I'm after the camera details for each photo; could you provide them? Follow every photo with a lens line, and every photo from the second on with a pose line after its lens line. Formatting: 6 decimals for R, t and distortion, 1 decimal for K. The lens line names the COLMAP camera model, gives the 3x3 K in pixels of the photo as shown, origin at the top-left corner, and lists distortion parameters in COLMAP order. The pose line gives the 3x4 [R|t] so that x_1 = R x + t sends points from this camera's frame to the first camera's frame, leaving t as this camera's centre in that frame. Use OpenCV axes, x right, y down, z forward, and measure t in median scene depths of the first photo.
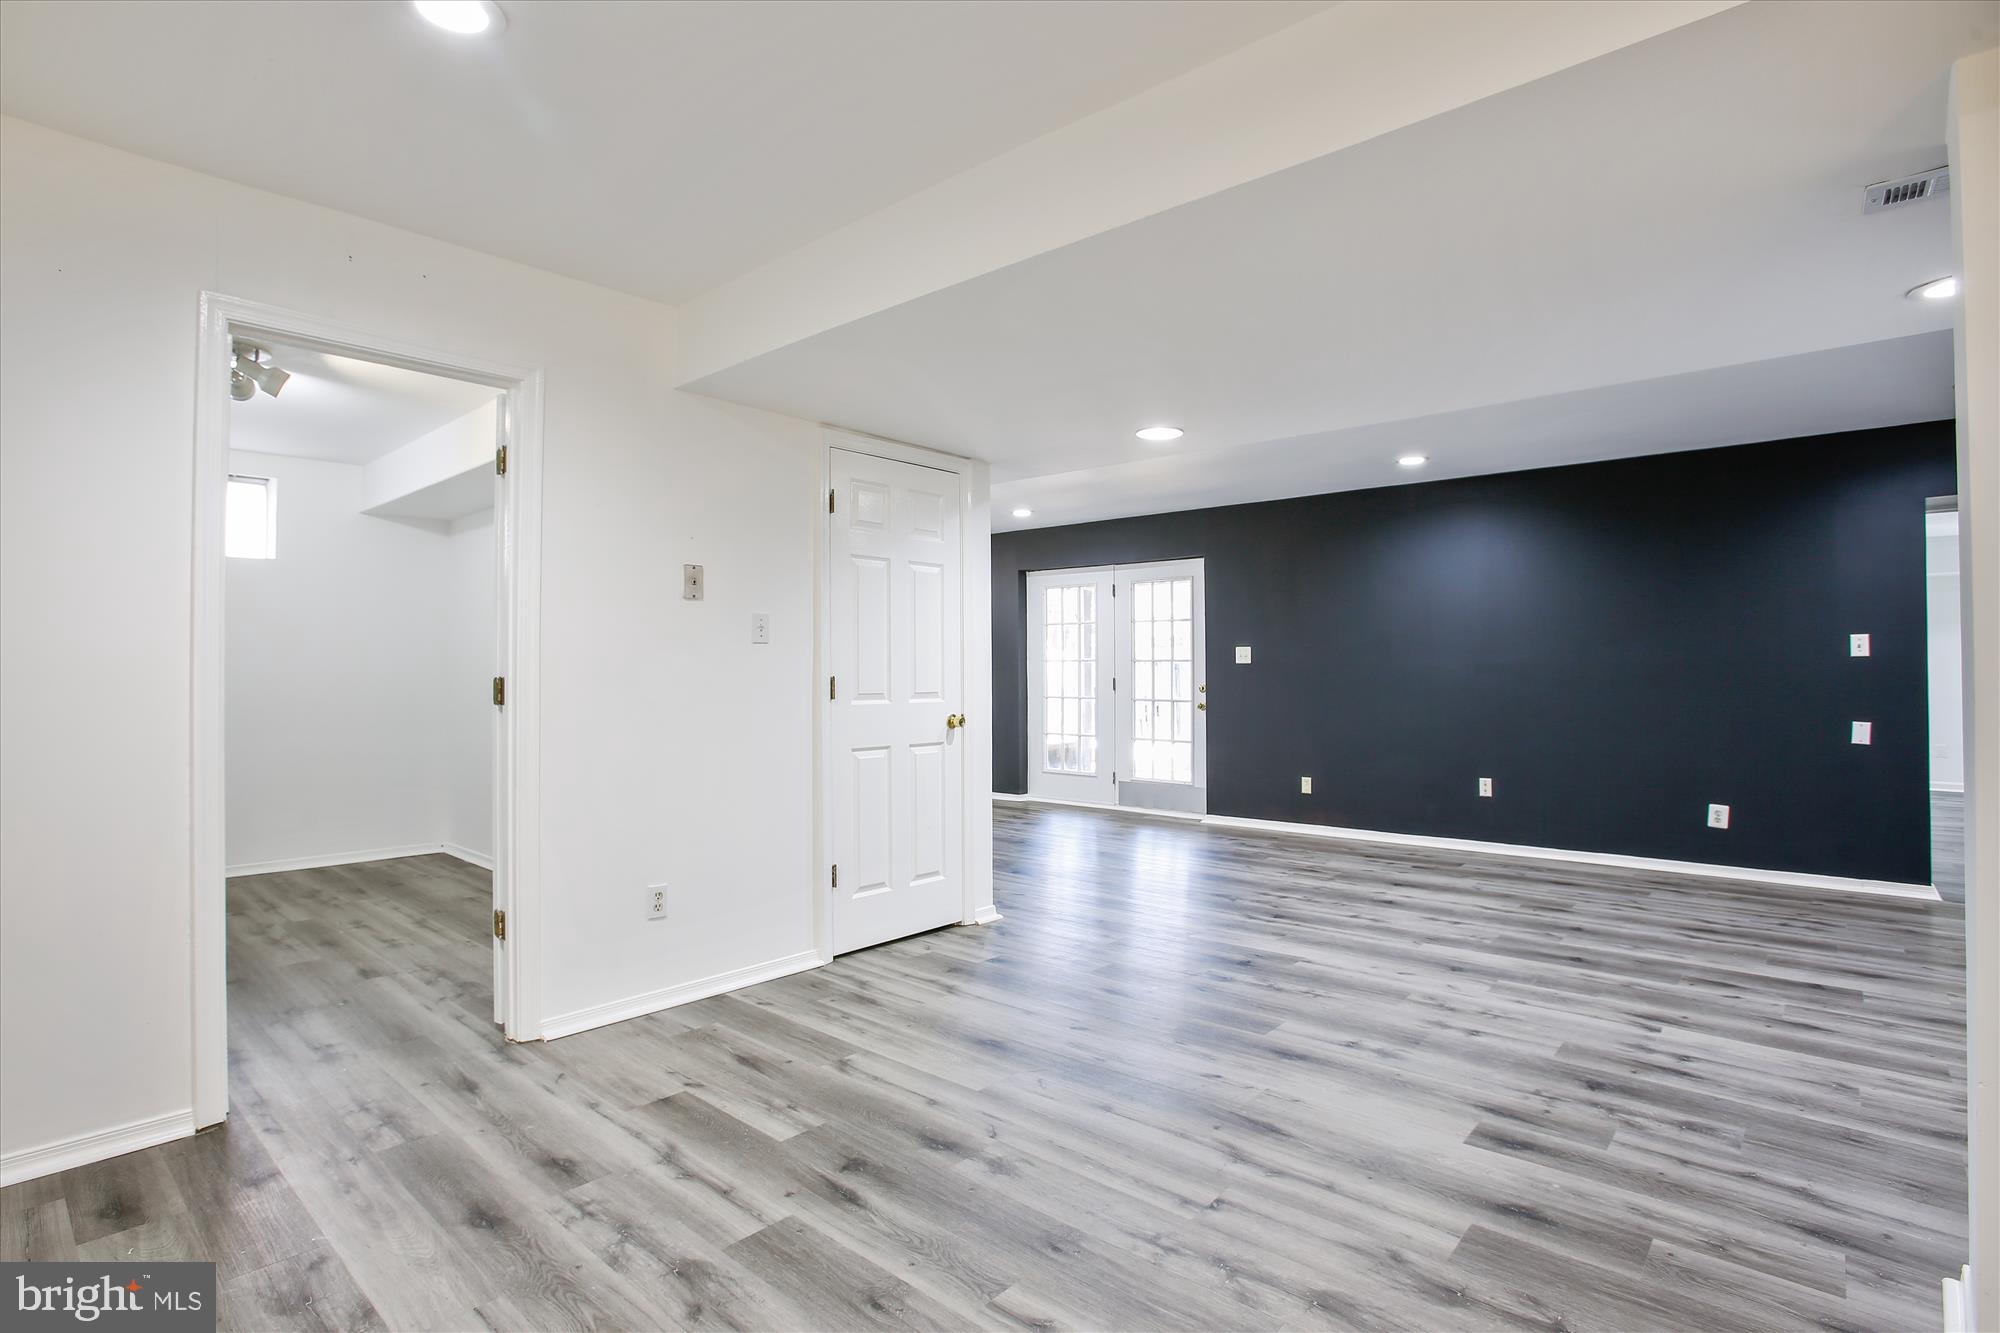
lens RADIAL K [[914.3, 0, 999.6], [0, 914.3, 668.8], [0, 0, 1]] dist [-0.016295, 0.005019]
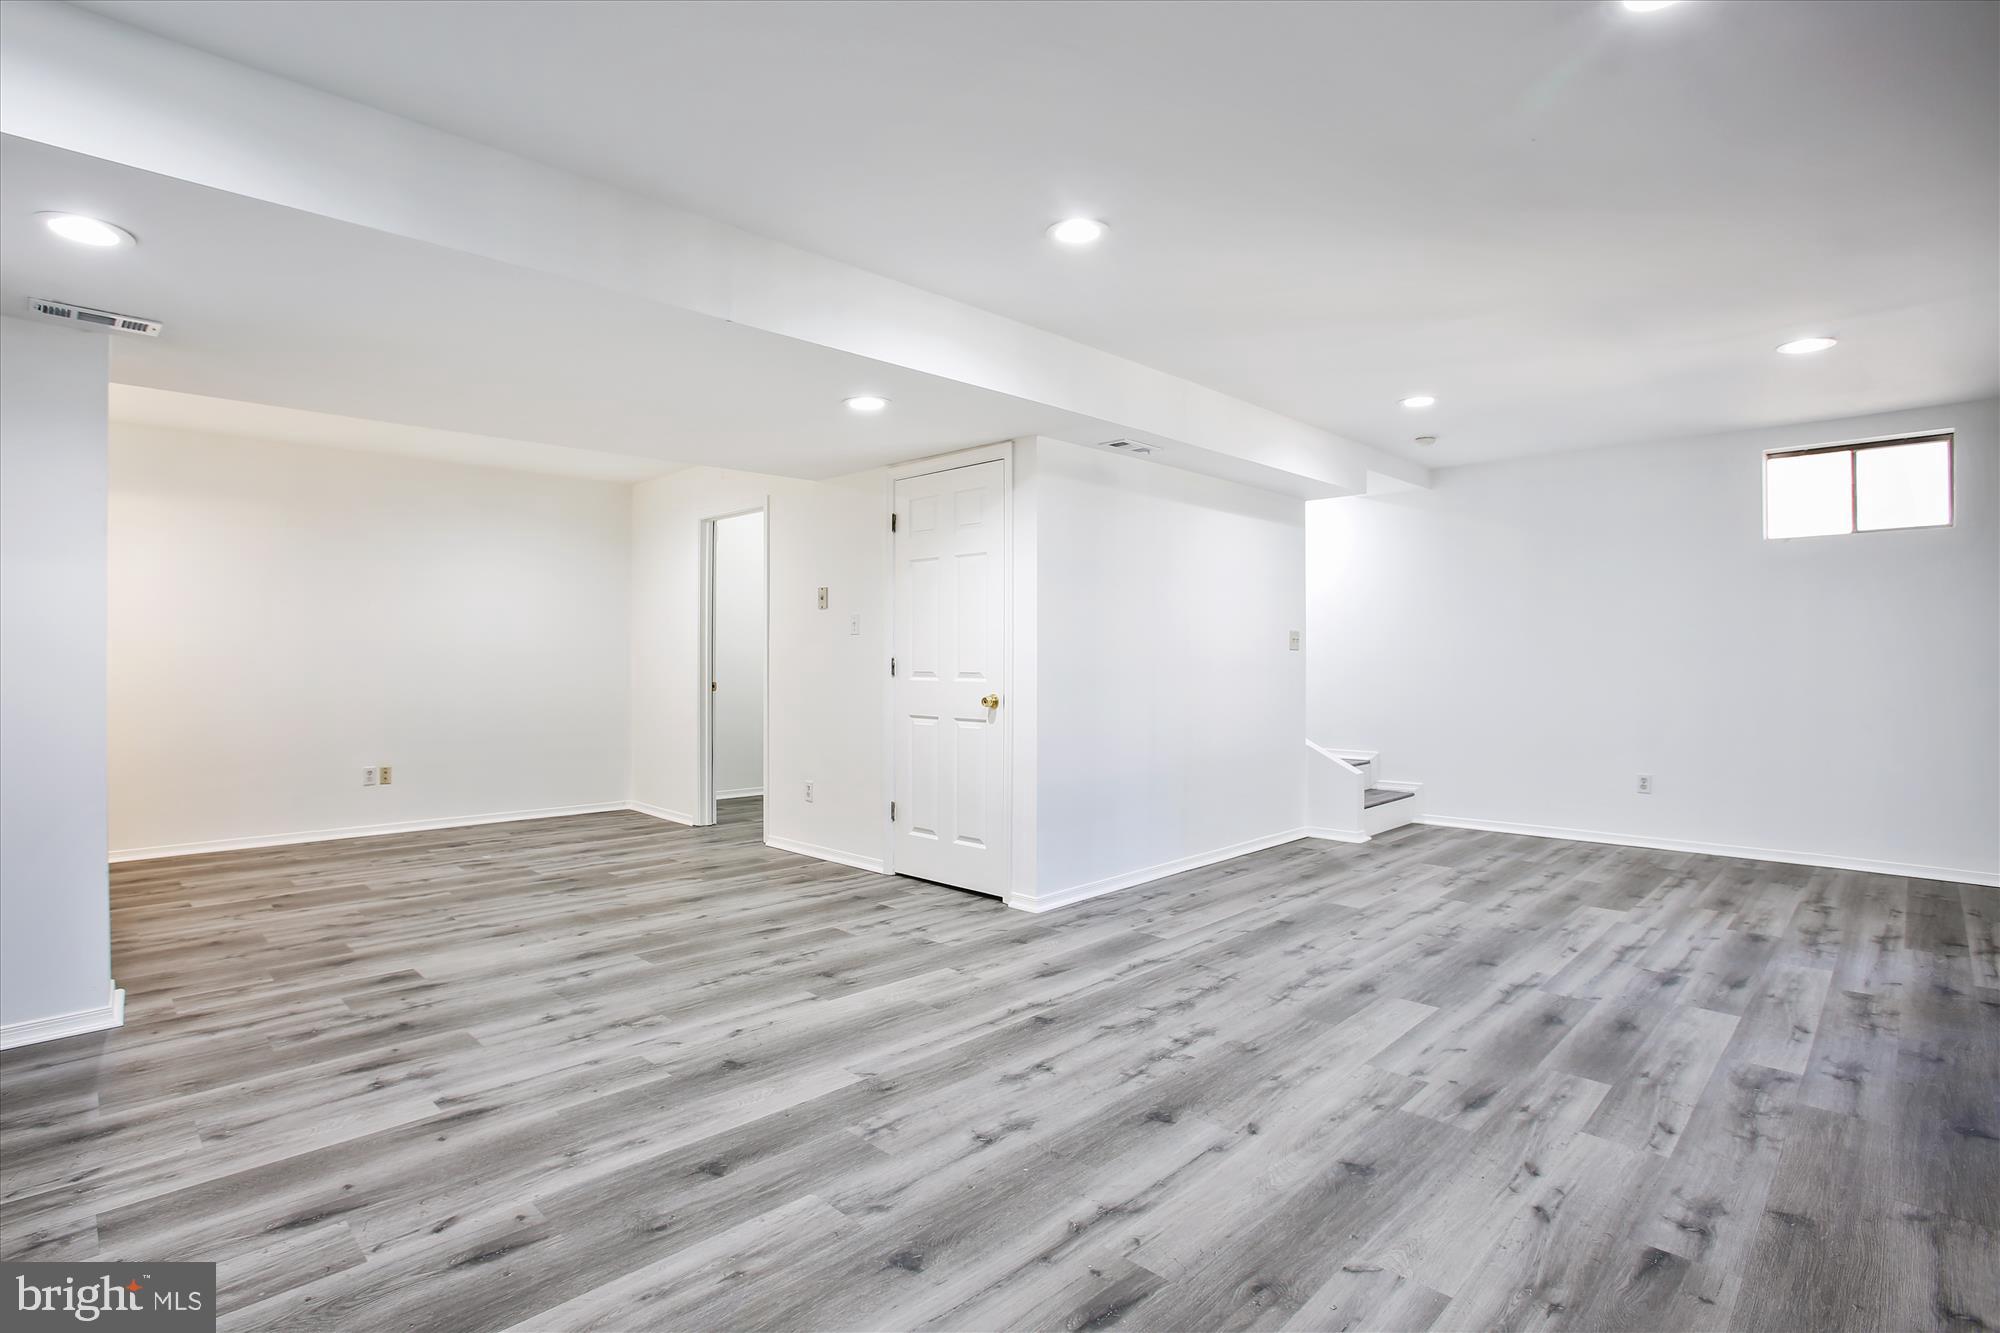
lens RADIAL K [[983.5, 0, 963.1], [0, 983.5, 658.3], [0, 0, 1]] dist [-0.016211, 0.000437]
pose [[-0.069549, 0.000587, -0.997578, 1.645279], [0.010898, 0.999941, -0.000172, 0.016093], [0.997519, -0.010883, -0.069551, 1.618780]]
